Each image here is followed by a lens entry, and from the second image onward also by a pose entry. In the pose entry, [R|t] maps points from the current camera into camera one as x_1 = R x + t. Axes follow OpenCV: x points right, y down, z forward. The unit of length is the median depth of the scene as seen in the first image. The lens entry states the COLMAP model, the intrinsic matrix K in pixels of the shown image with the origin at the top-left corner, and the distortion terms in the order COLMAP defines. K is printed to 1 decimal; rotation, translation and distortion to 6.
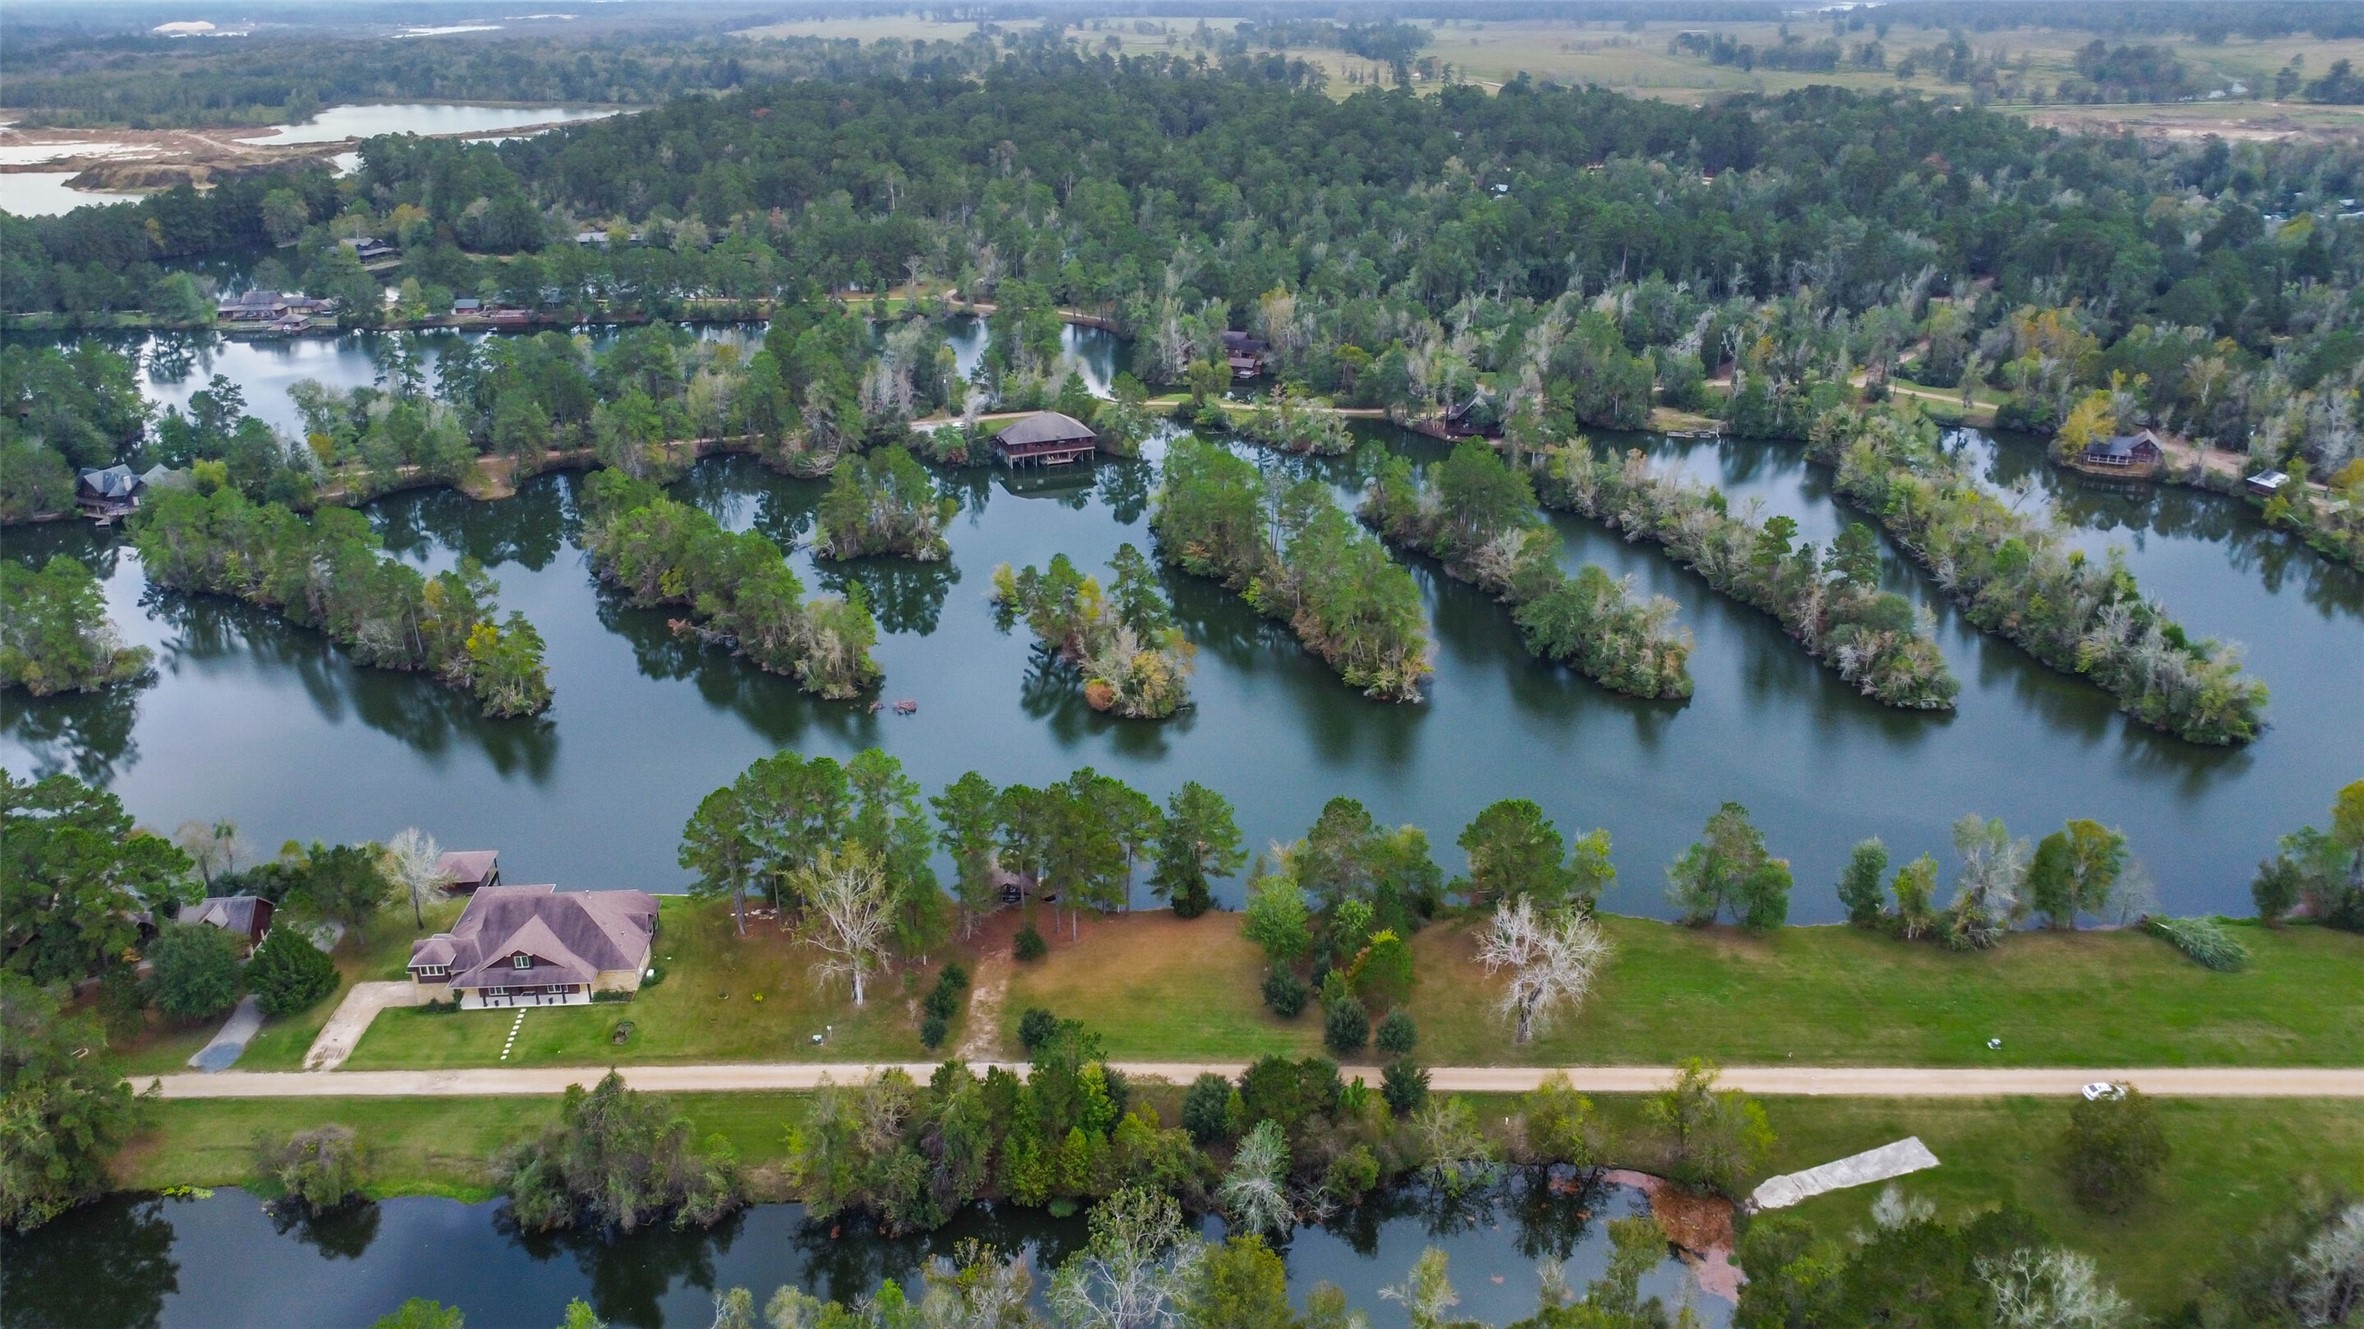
lens RADIAL K [[1738.6, 0, 1181.9], [0, 1738.6, 588.5], [0, 0, 1]] dist [-0.013412, -0.011193]
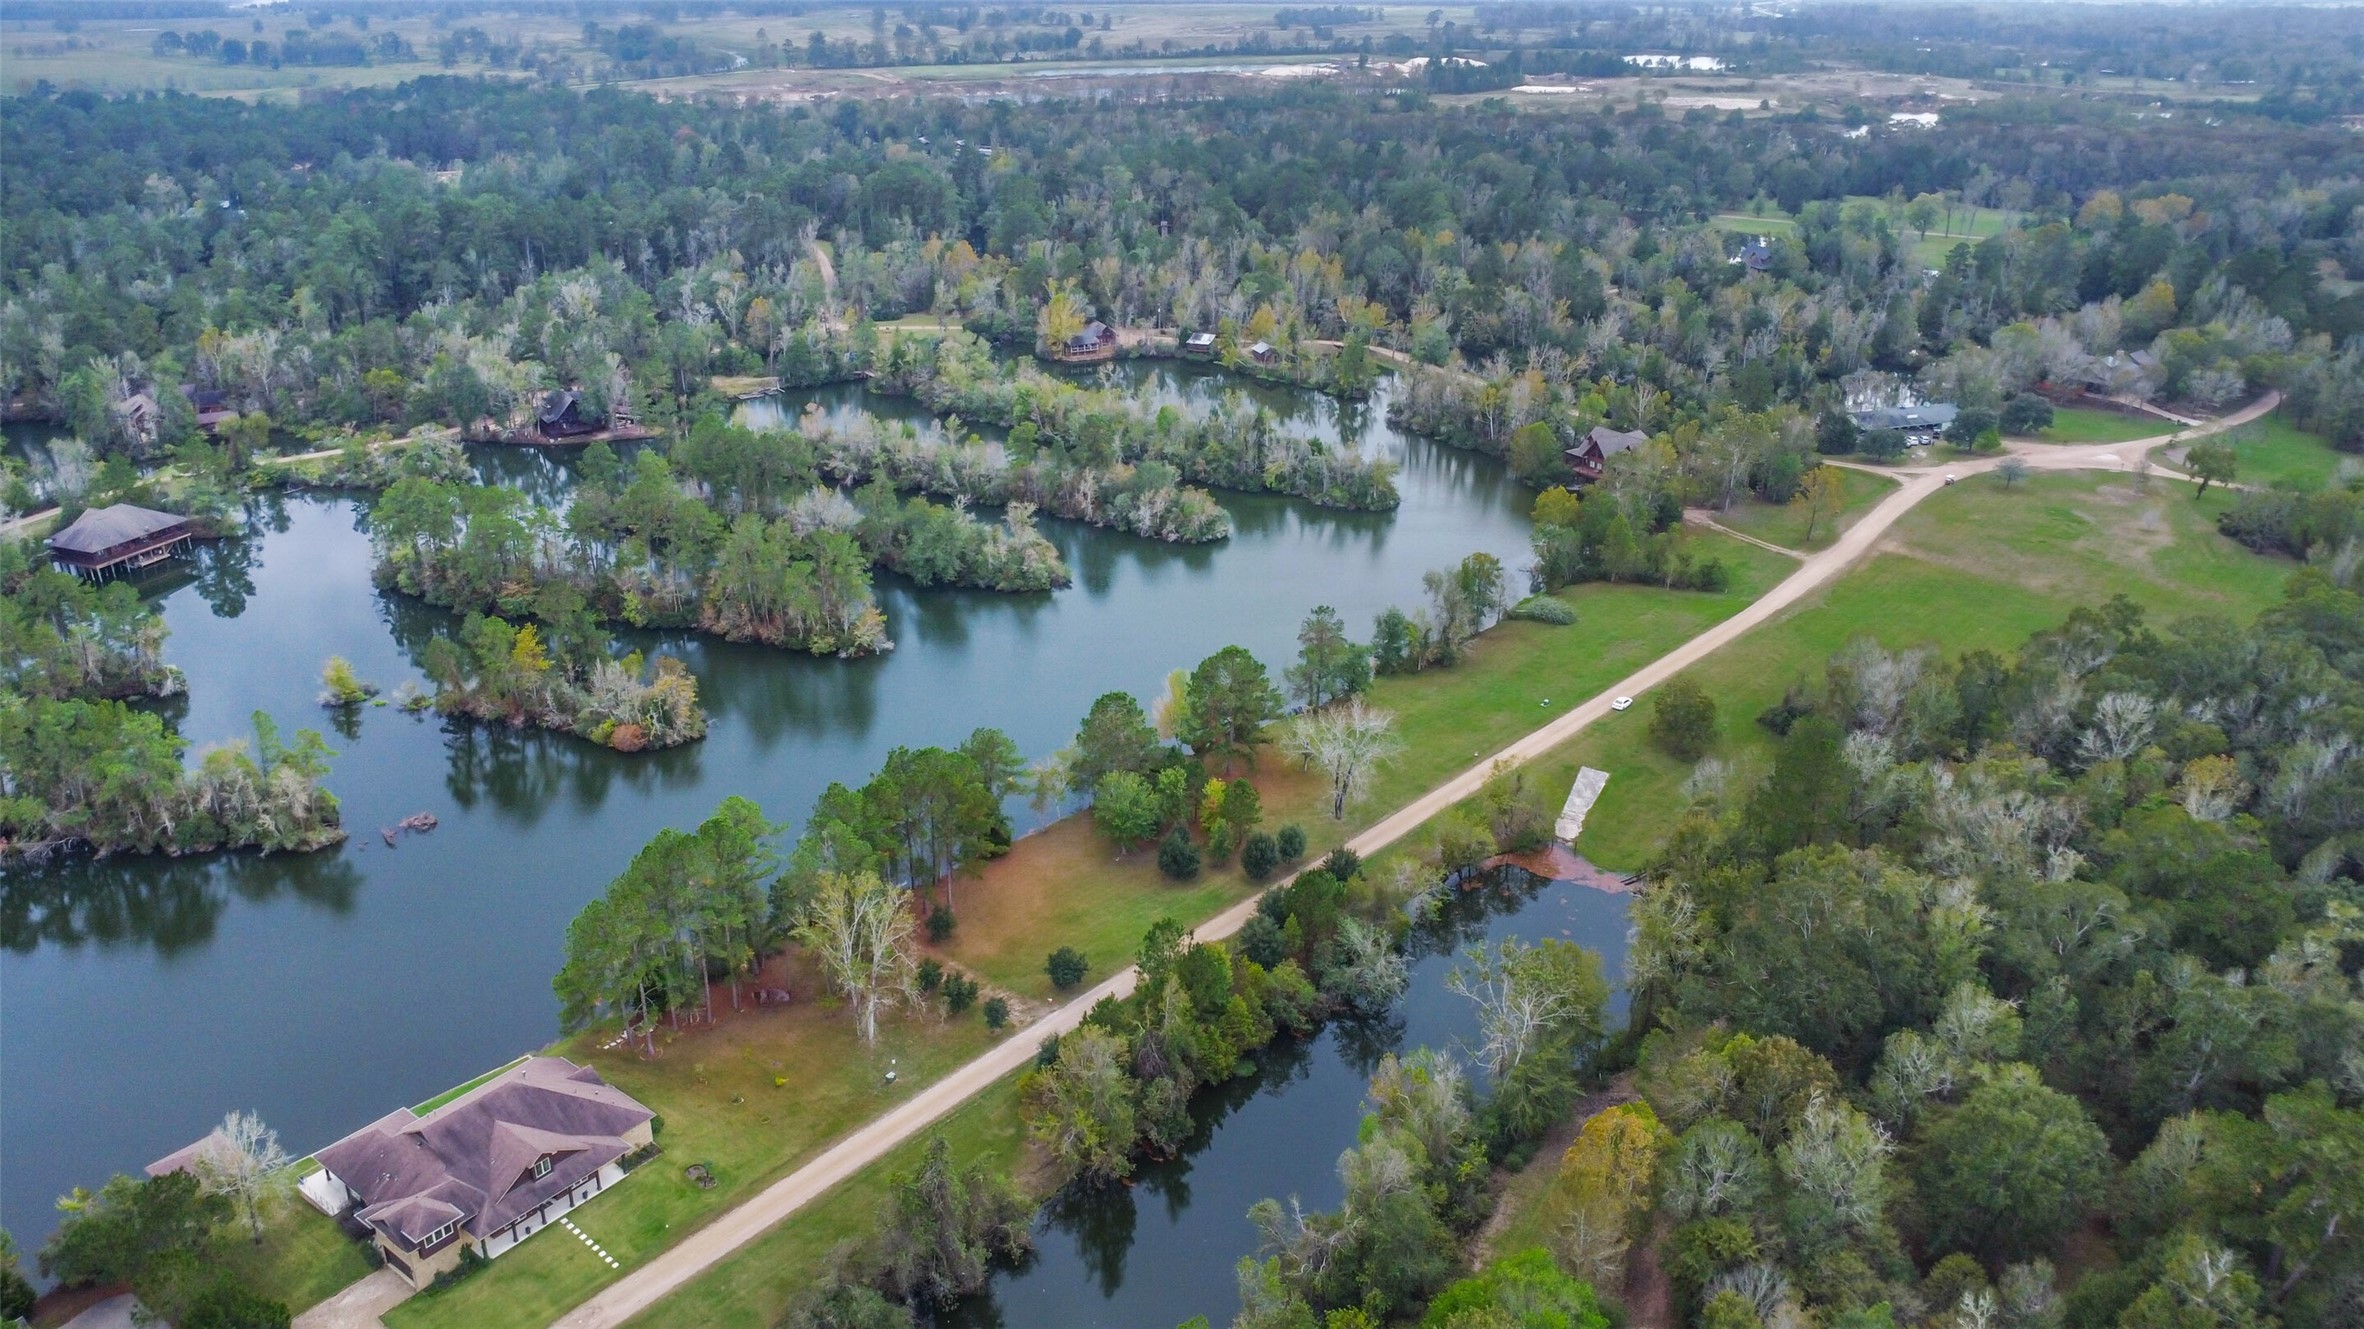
lens RADIAL K [[1738.6, 0, 1181.9], [0, 1738.6, 588.5], [0, 0, 1]] dist [-0.013412, -0.011193]
pose [[0.662149, -0.255616, 0.704428, -0.666721], [0.251833, 0.961257, 0.112094, -0.060537], [-0.705789, 0.103176, 0.700868, 0.181070]]
